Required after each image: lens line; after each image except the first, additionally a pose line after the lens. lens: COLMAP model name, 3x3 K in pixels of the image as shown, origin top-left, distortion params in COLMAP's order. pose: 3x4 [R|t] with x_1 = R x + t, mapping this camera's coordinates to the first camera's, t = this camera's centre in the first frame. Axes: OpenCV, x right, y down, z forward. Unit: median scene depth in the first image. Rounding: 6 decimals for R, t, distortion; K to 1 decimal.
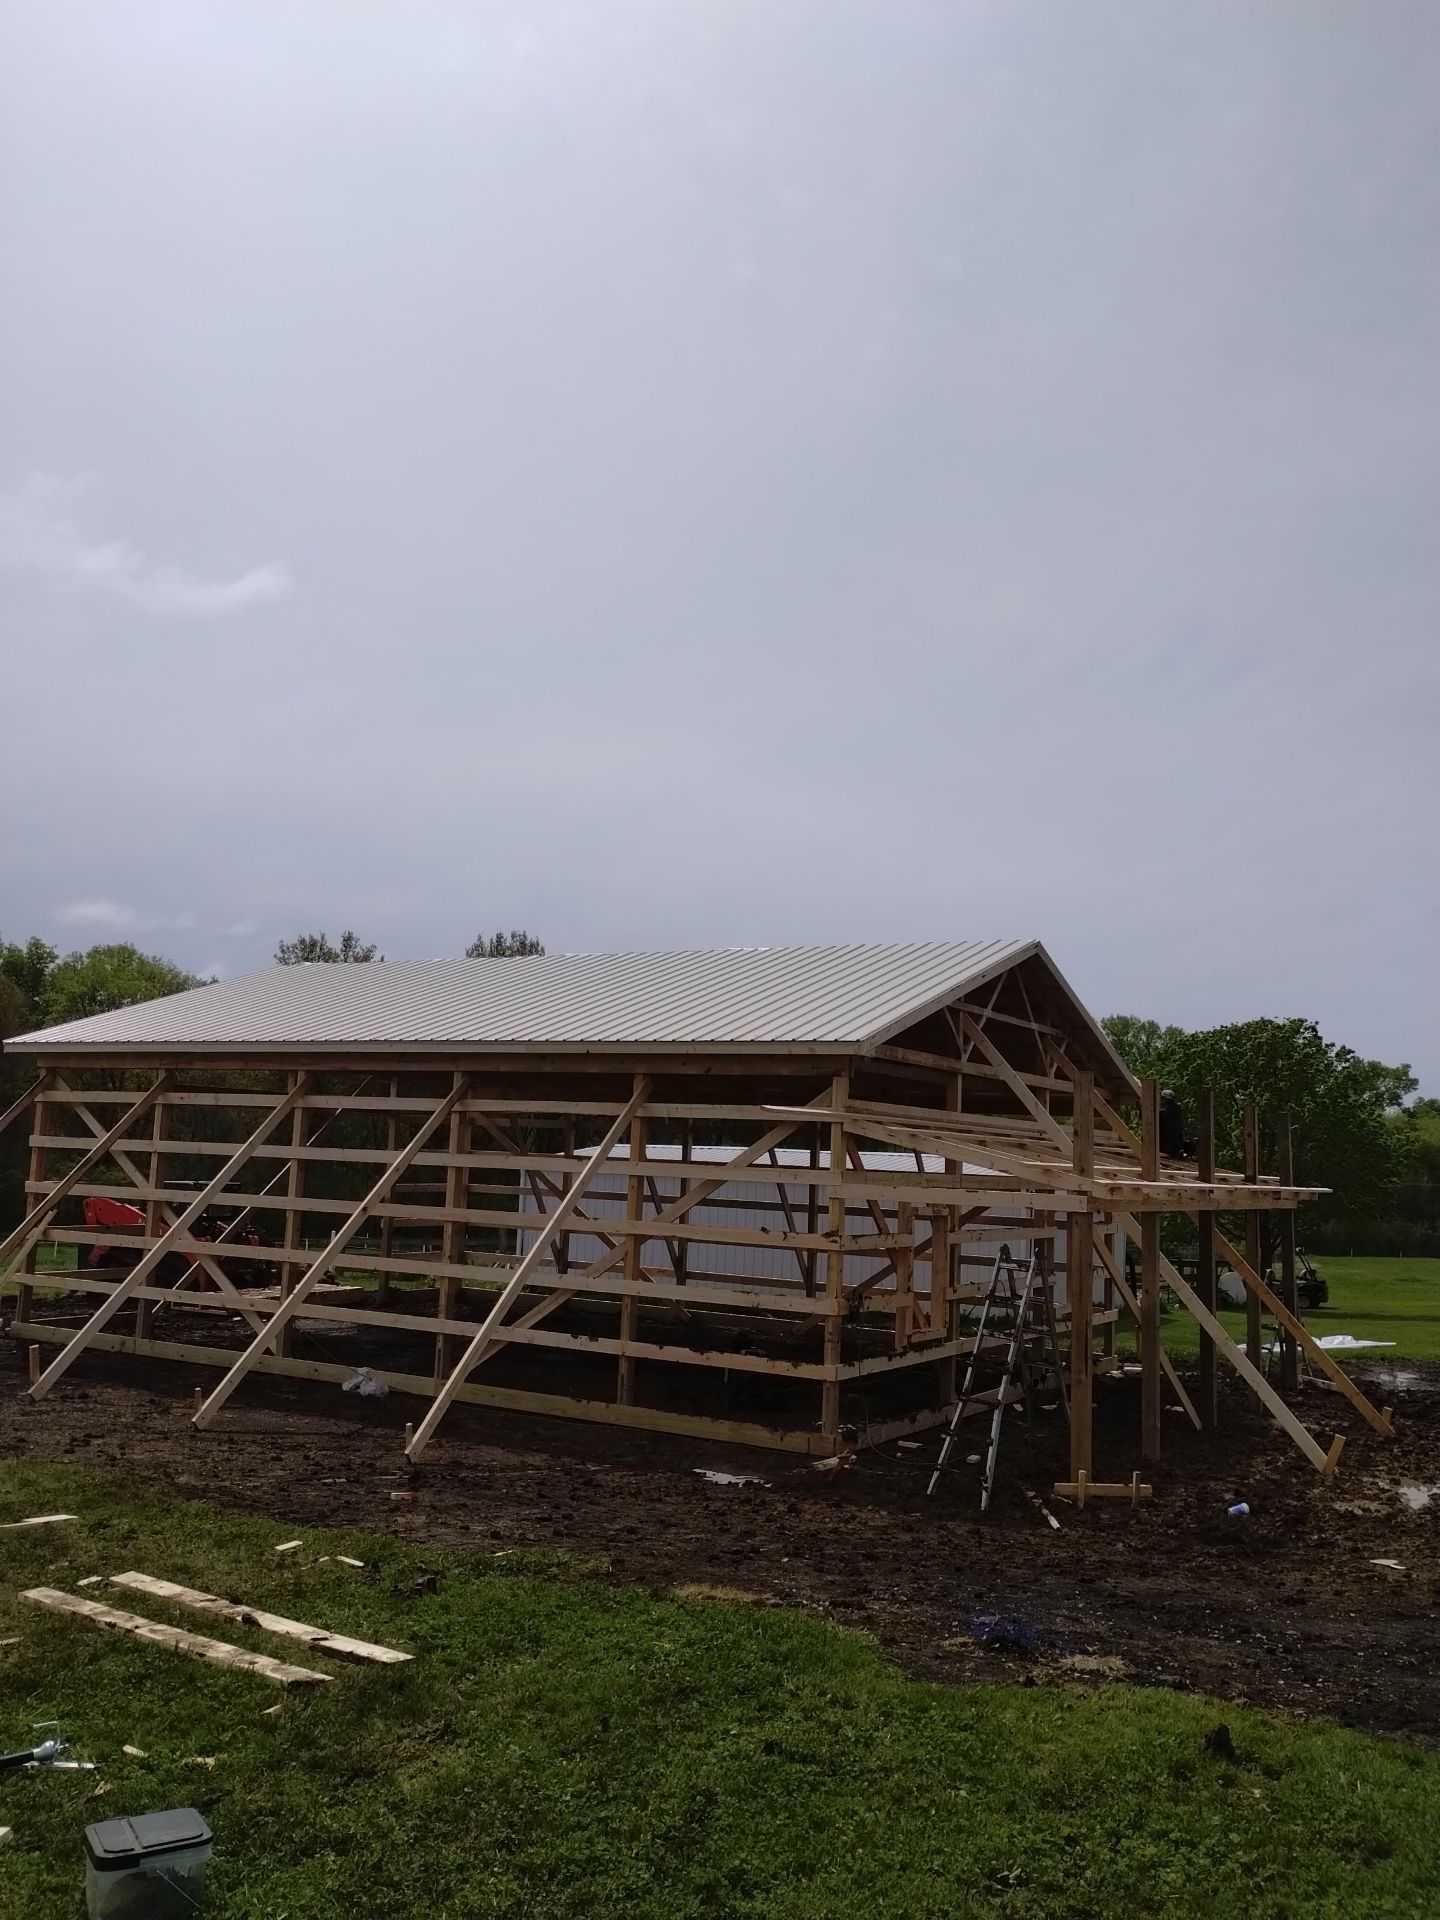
lens RADIAL K [[1586.8, 0, 720.0], [0, 1586.8, 960.0], [0, 0, 1]] dist [-0.002705, -0.001117]
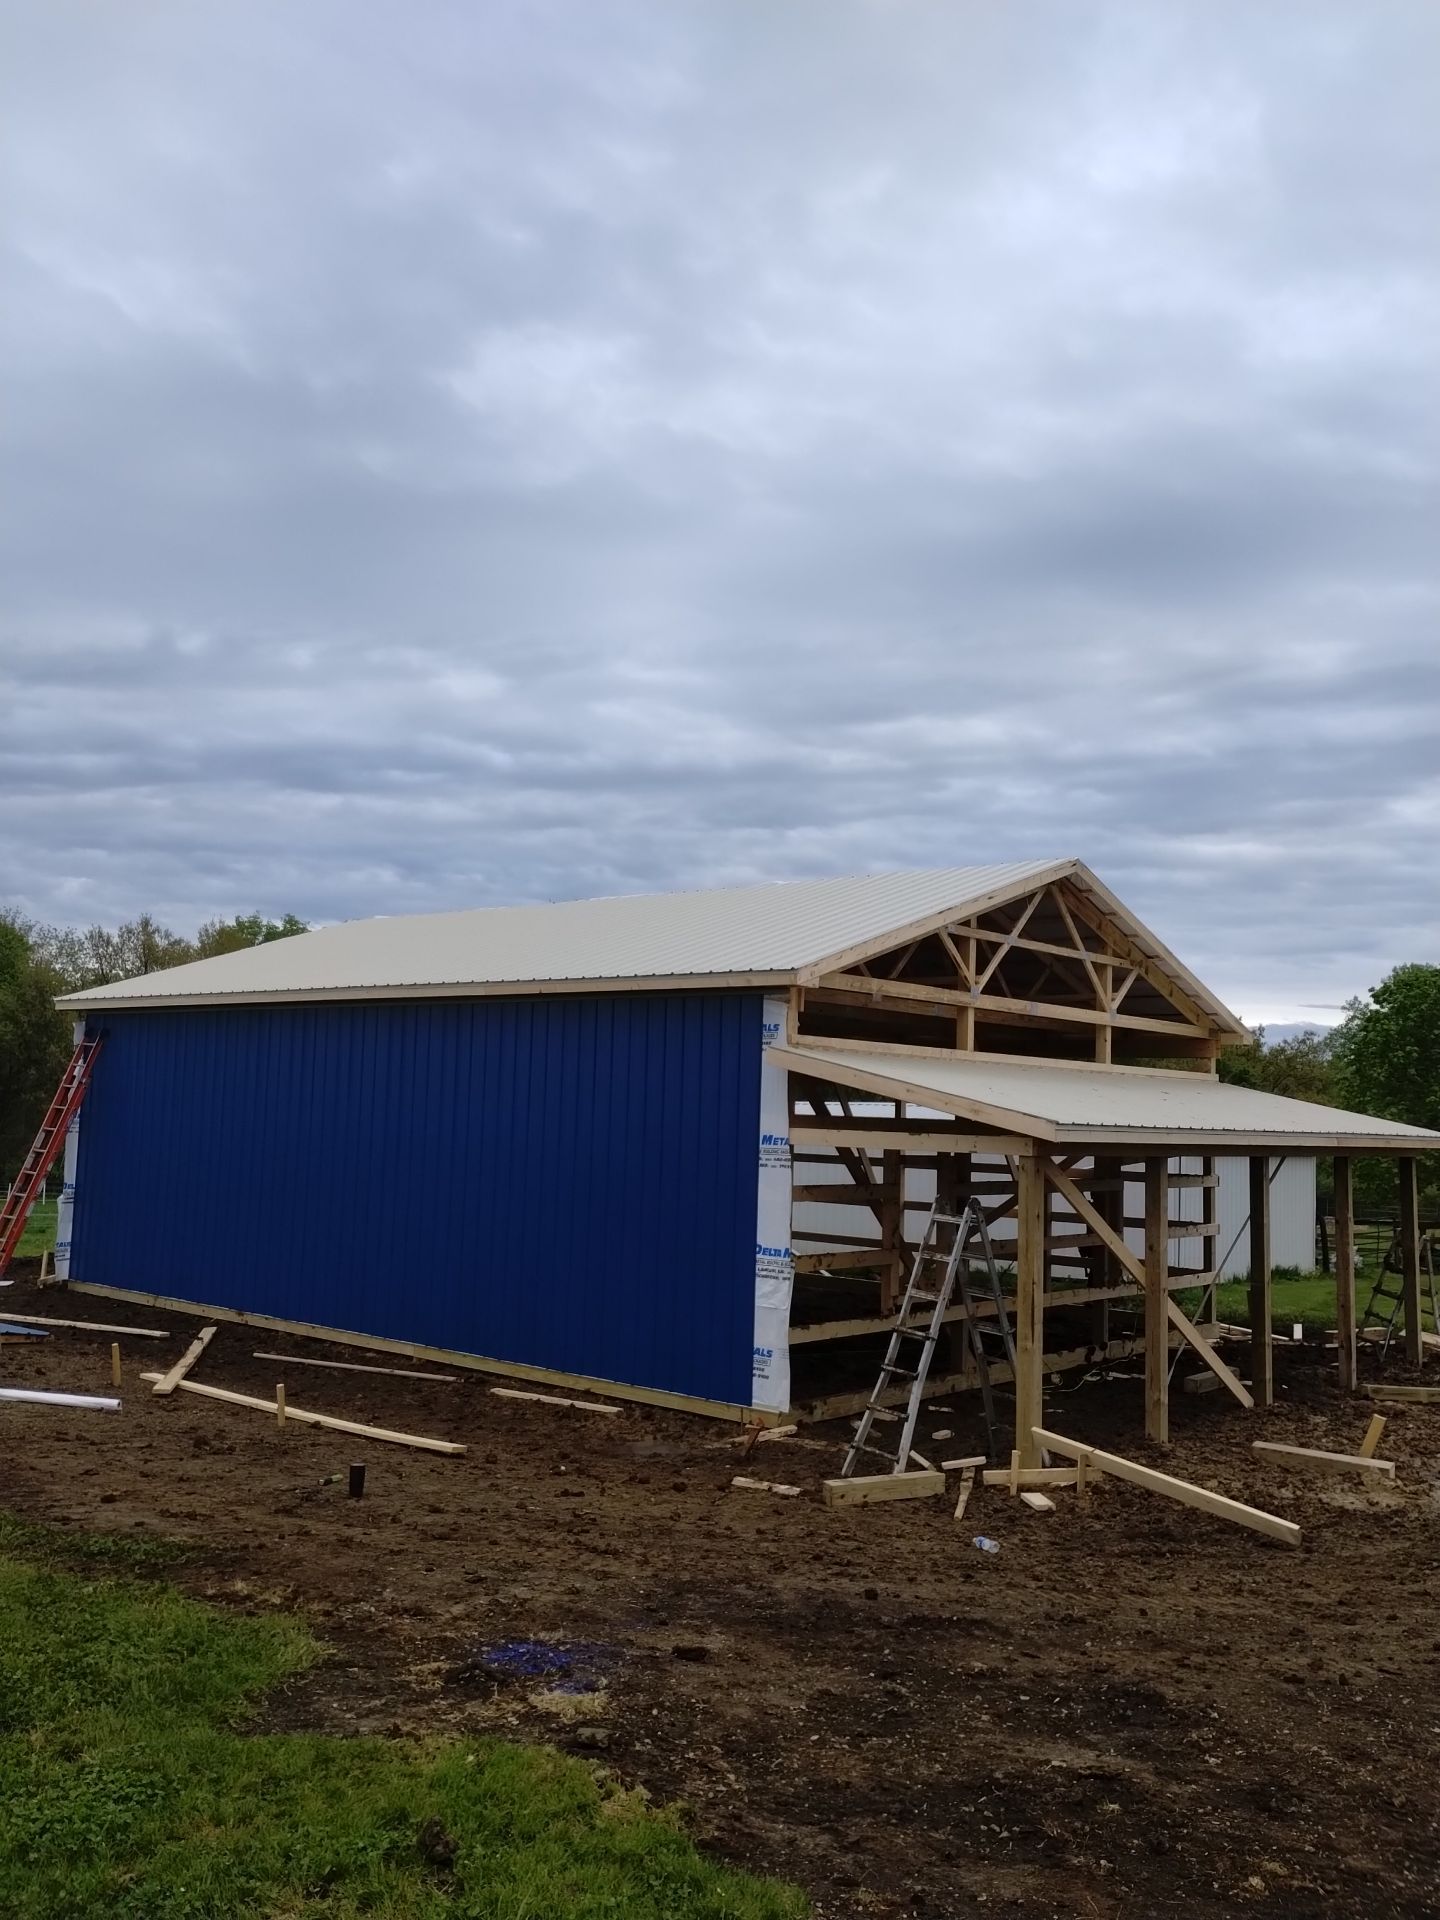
lens RADIAL K [[1586.8, 0, 720.0], [0, 1586.8, 960.0], [0, 0, 1]] dist [-0.002705, -0.001117]
pose [[0.984915, -0.026317, -0.171025, 0.174022], [0.030618, 0.999276, 0.022561, 0.020613], [0.170307, -0.027457, 0.985008, 0.090959]]
